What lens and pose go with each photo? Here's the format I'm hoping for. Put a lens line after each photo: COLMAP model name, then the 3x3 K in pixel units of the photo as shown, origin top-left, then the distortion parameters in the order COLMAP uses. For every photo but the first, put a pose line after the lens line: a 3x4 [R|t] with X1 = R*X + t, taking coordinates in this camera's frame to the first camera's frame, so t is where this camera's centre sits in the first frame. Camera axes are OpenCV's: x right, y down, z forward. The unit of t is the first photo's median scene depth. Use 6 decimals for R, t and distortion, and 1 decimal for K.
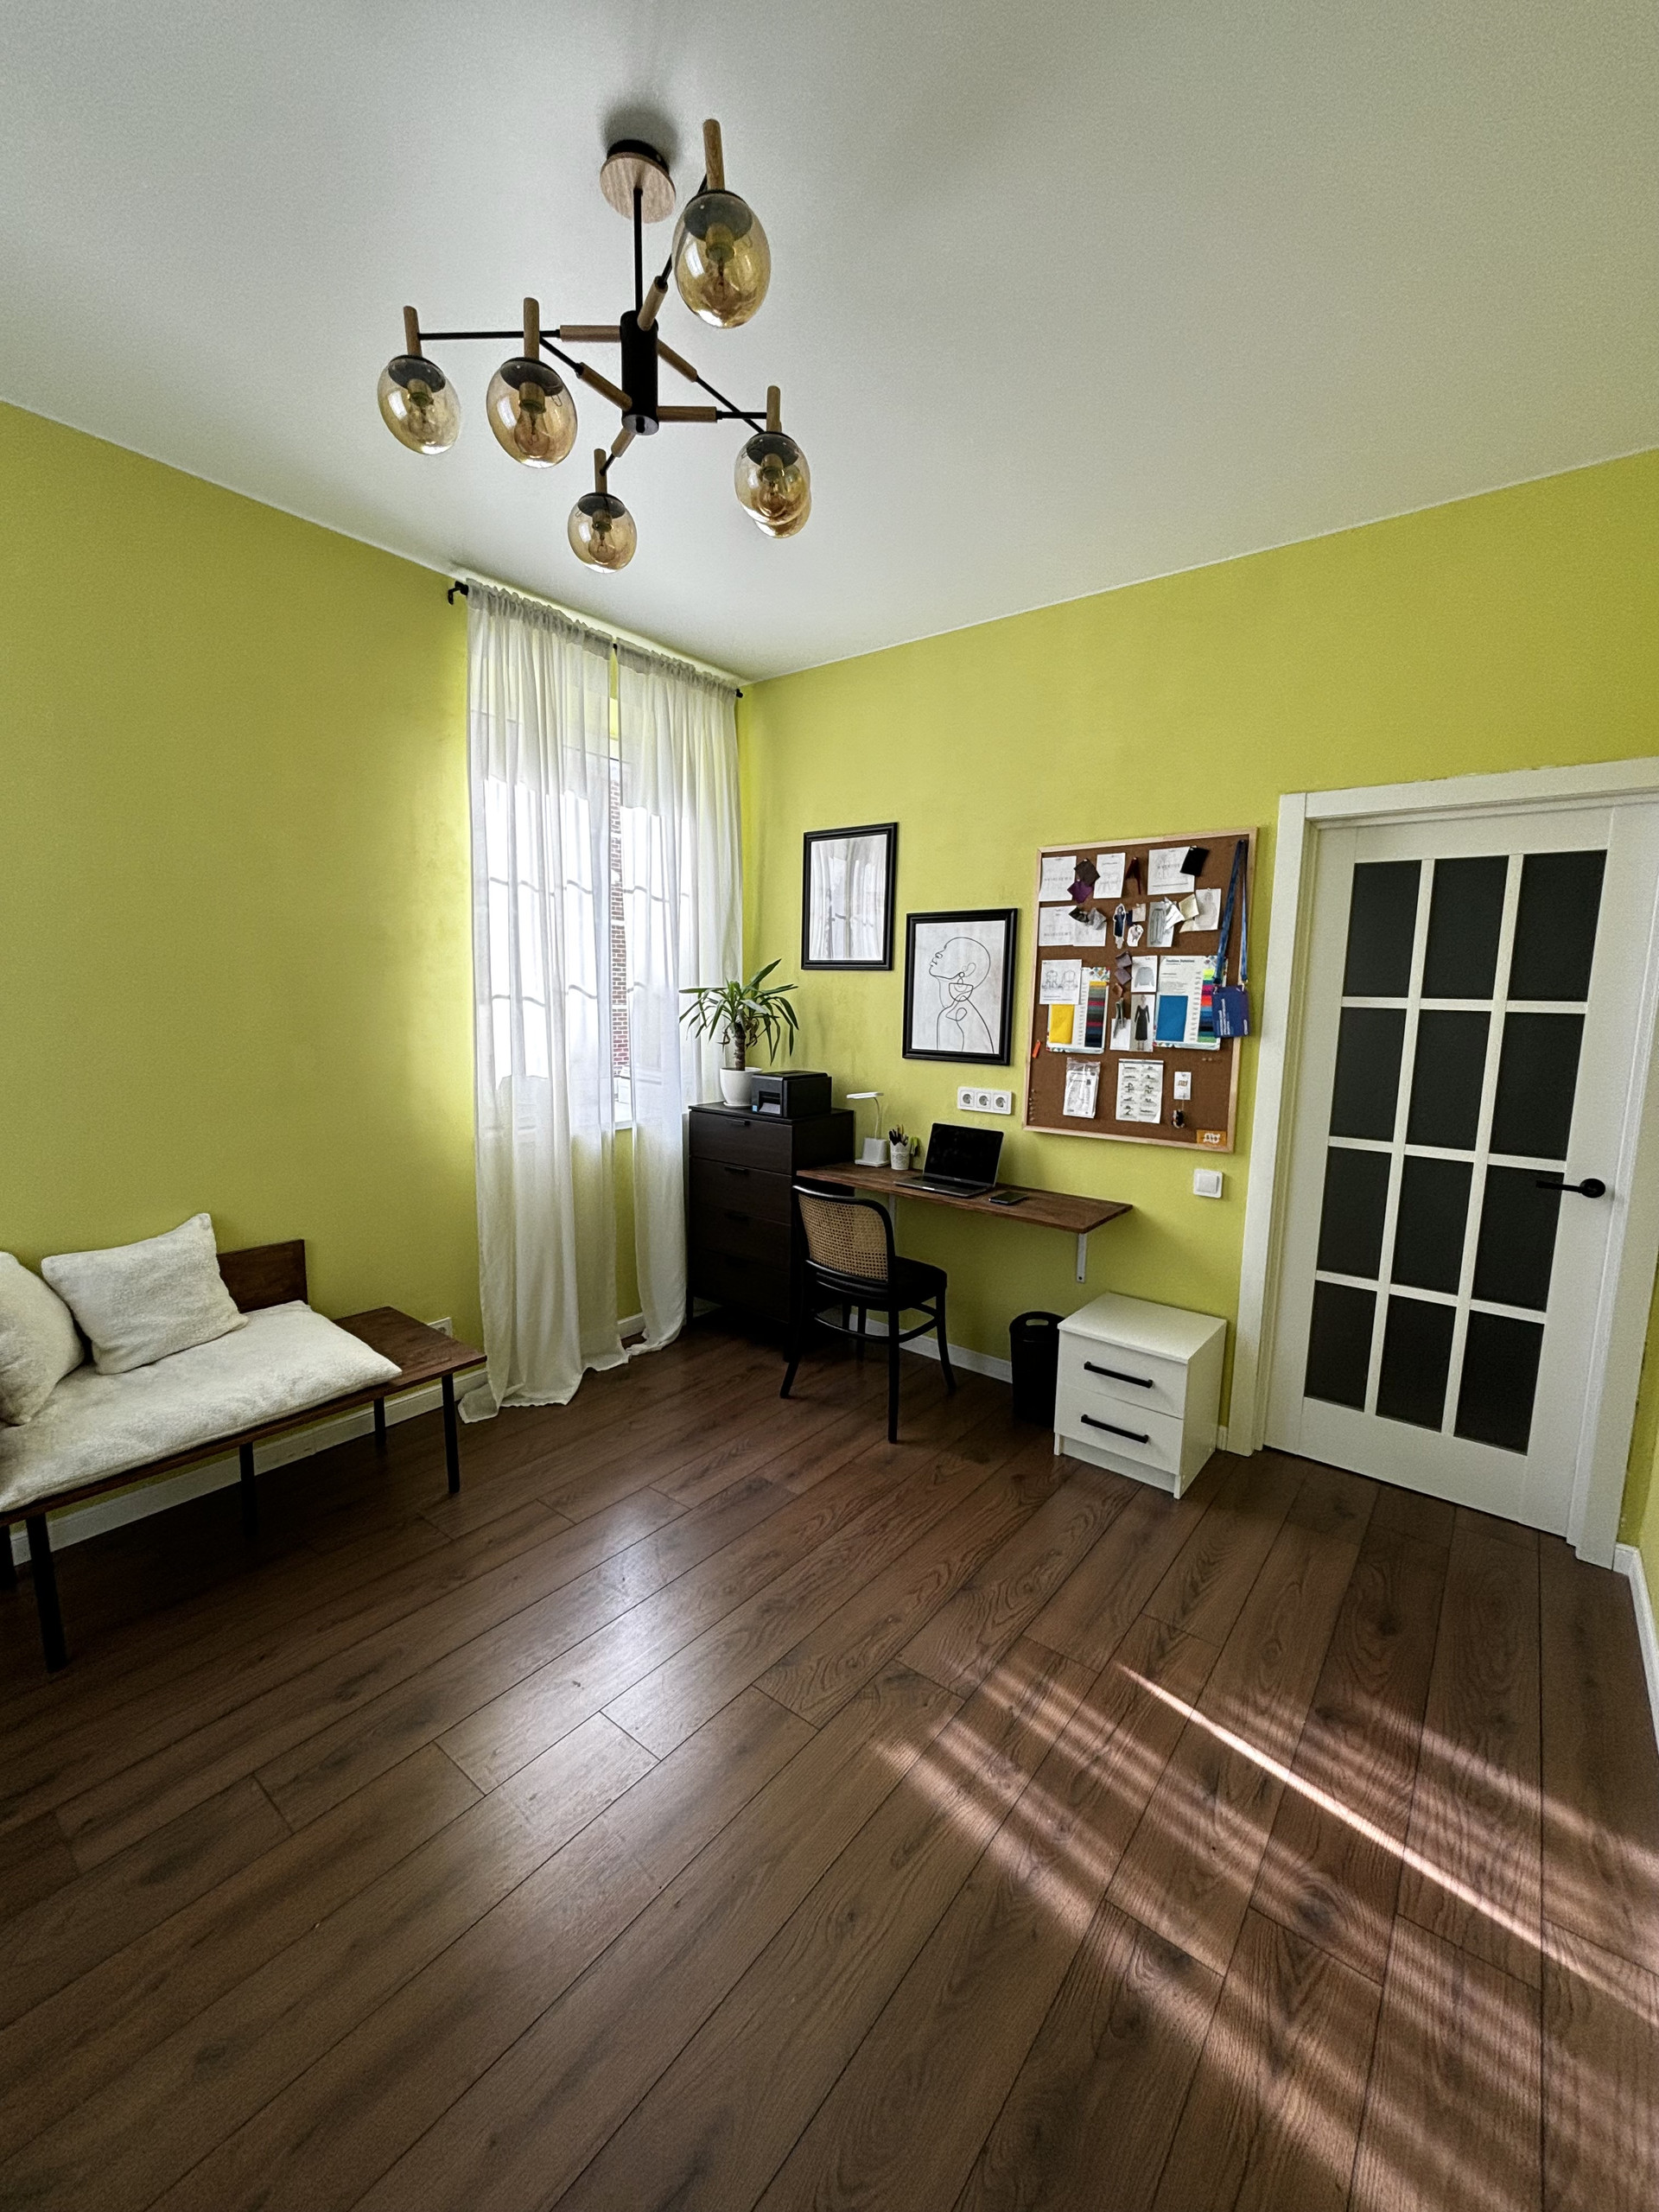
lens RADIAL K [[885.4, 0, 831.6], [0, 885.4, 1105.0], [0, 0, 1]] dist [-0.001041, 0.000322]
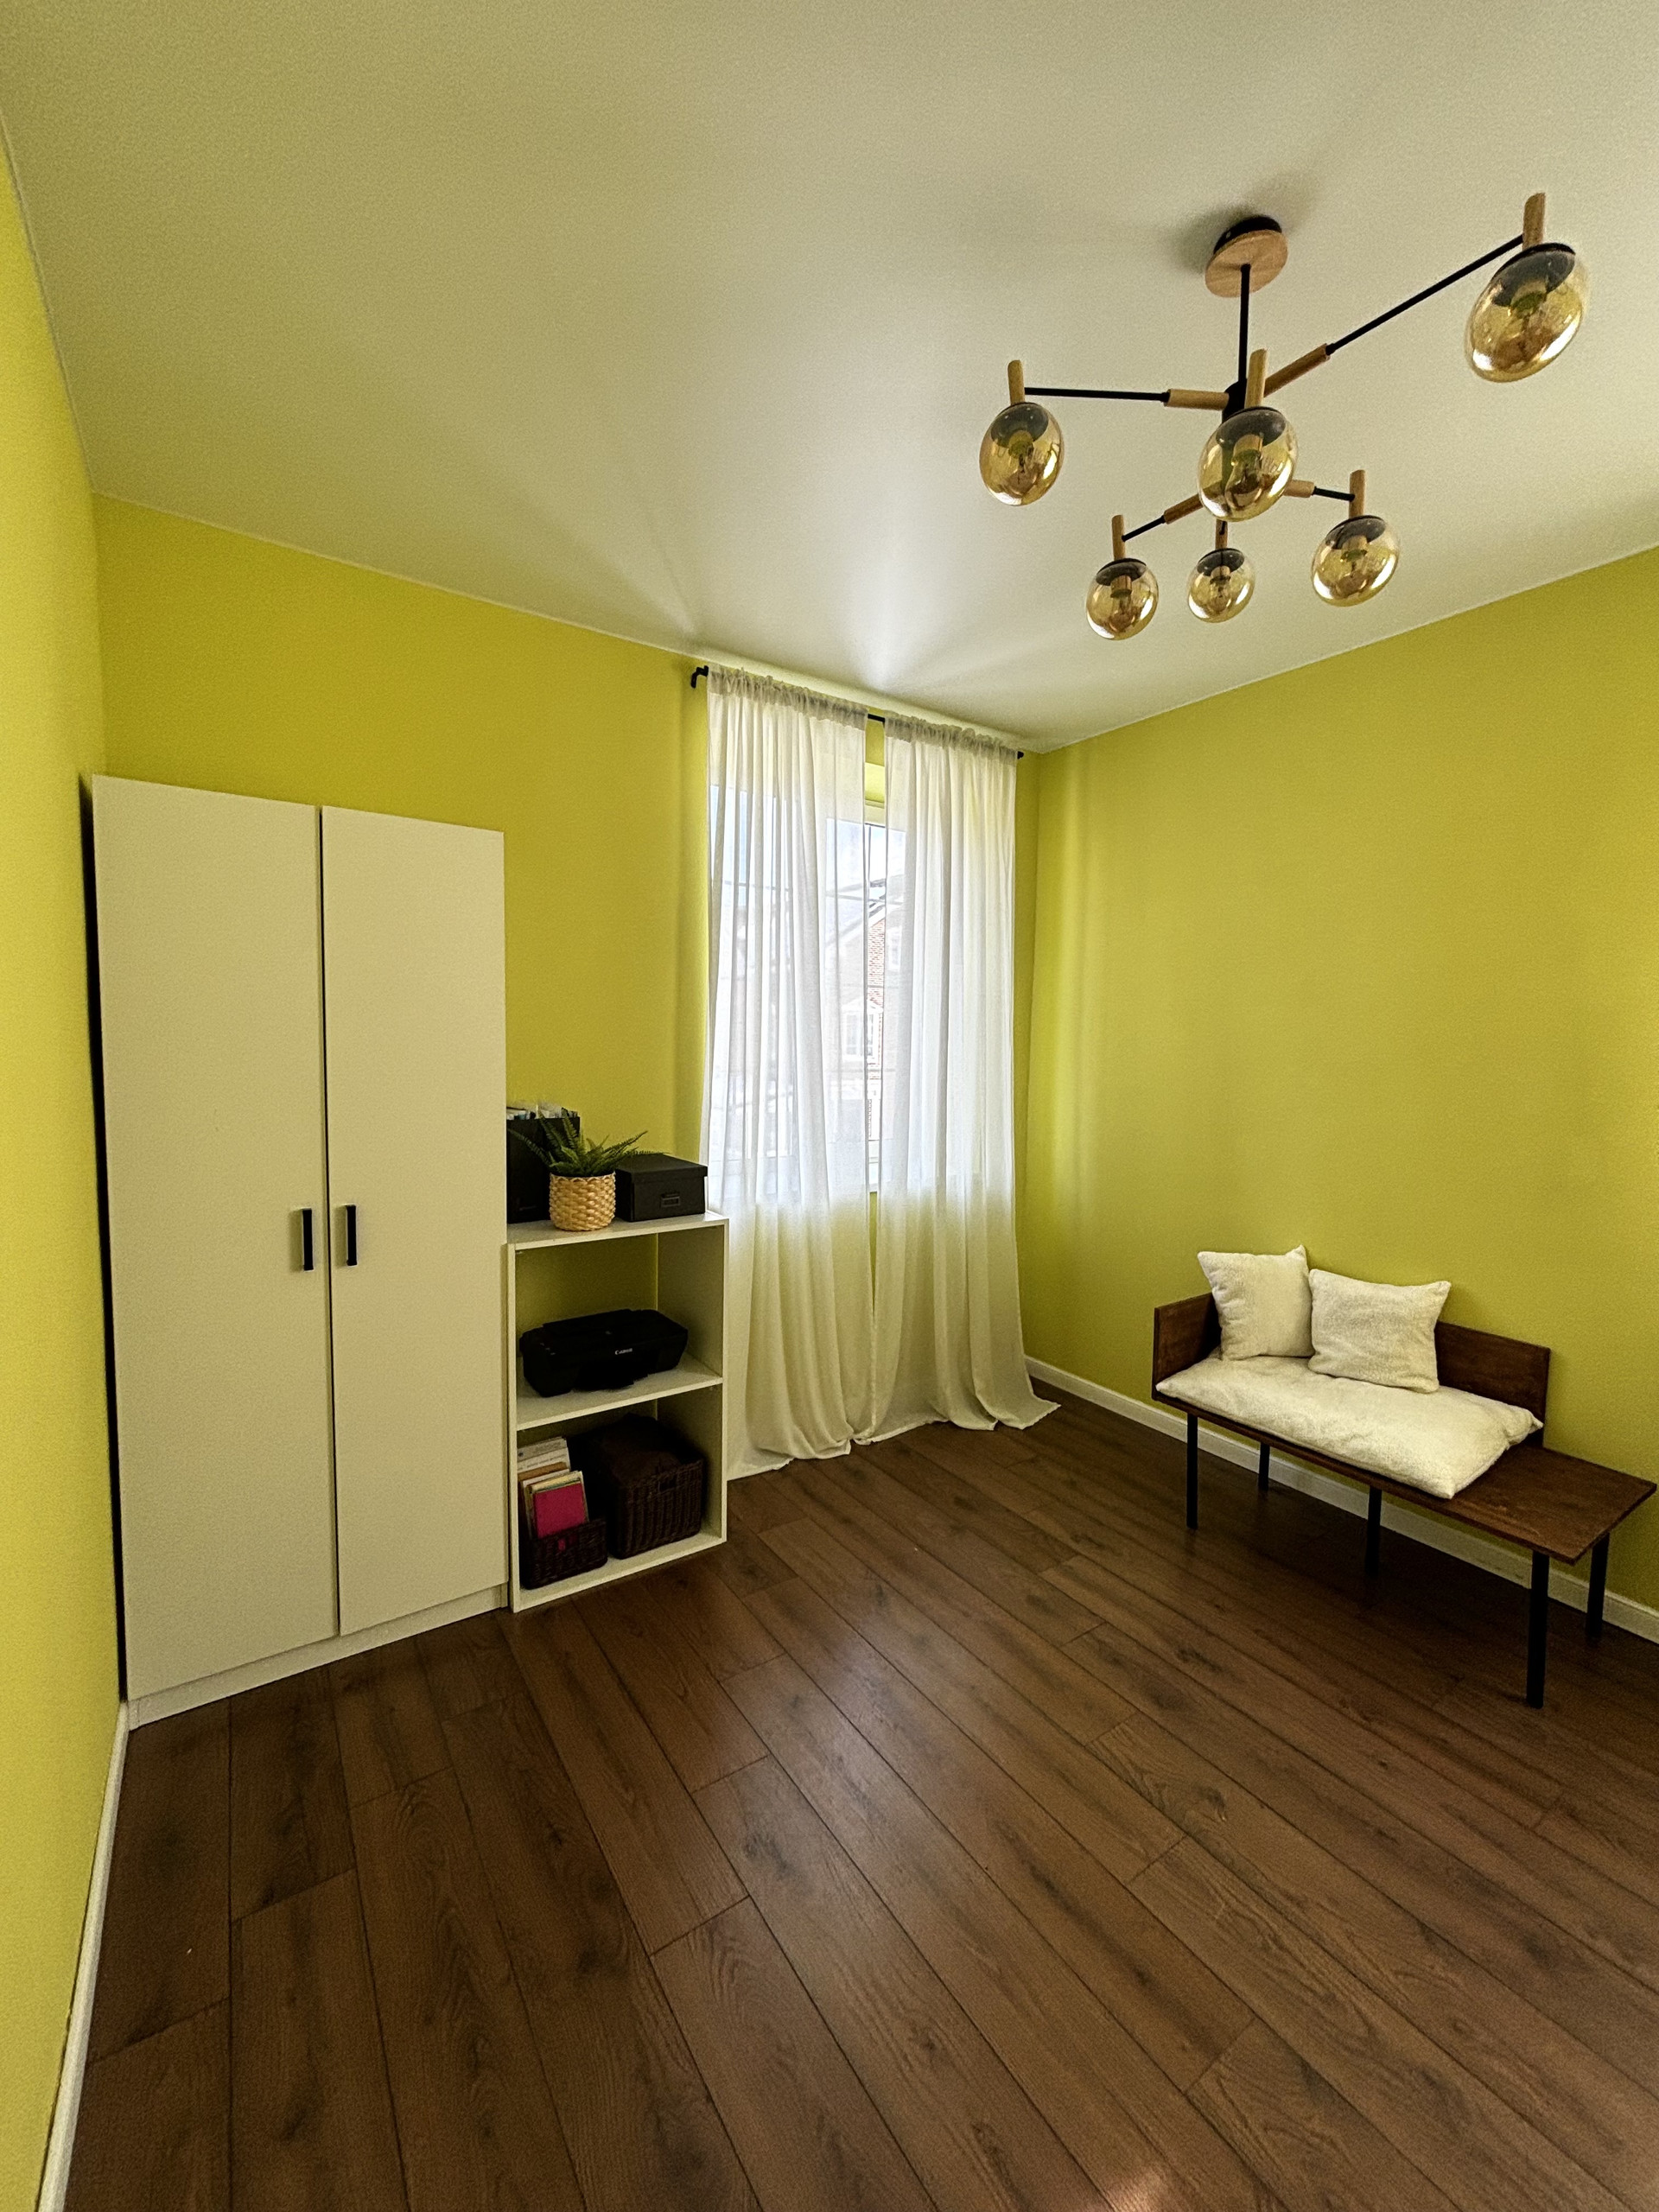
lens RADIAL K [[885.4, 0, 831.6], [0, 885.4, 1105.0], [0, 0, 1]] dist [-0.001041, 0.000322]
pose [[-0.306292, 0.042026, -0.951009, 0.577604], [-0.142579, 0.985730, 0.089481, -0.084937], [0.941199, 0.163001, -0.295929, 0.650783]]
